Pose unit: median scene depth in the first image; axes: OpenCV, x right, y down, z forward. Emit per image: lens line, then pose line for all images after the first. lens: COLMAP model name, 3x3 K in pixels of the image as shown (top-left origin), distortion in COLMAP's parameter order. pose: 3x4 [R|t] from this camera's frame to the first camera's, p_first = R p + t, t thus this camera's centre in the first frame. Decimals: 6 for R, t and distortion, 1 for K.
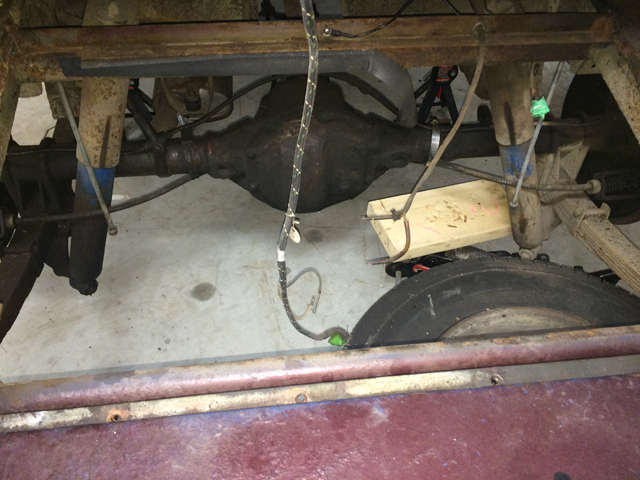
lens RADIAL K [[552.8, 0, 321.3], [0, 552.8, 245.6], [0, 0, 1]] dist [0.072821, -0.092407]
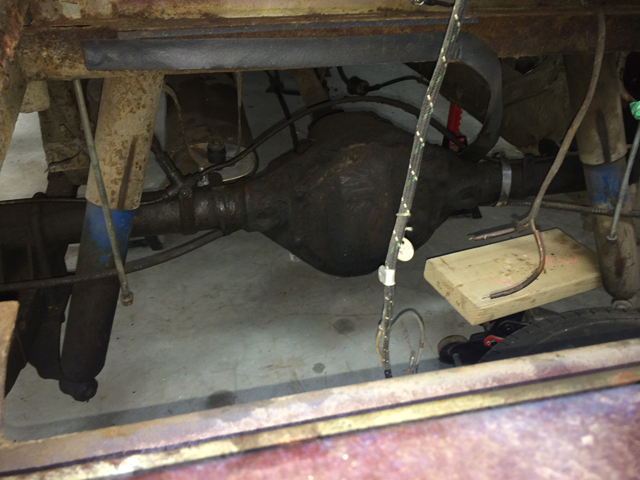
lens RADIAL K [[552.8, 0, 319.5], [0, 552.8, 244.5], [0, 0, 1]] dist [0.072821, -0.092407]
pose [[0.994027, -0.070624, 0.083204, -0.170582], [0.089963, 0.961854, -0.258349, 0.119510], [-0.061784, 0.264292, 0.962462, 0.233871]]
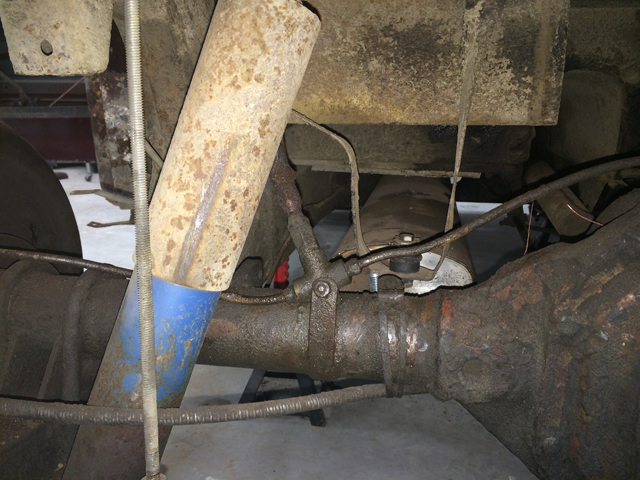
lens RADIAL K [[552.8, 0, 316.0], [0, 552.8, 241.1], [0, 0, 1]] dist [0.072821, -0.092407]
pose [[0.954063, 0.044702, -0.296252, -0.177096], [-0.211363, 0.801229, -0.559783, 0.026304], [0.212342, 0.596685, 0.773872, 0.651229]]
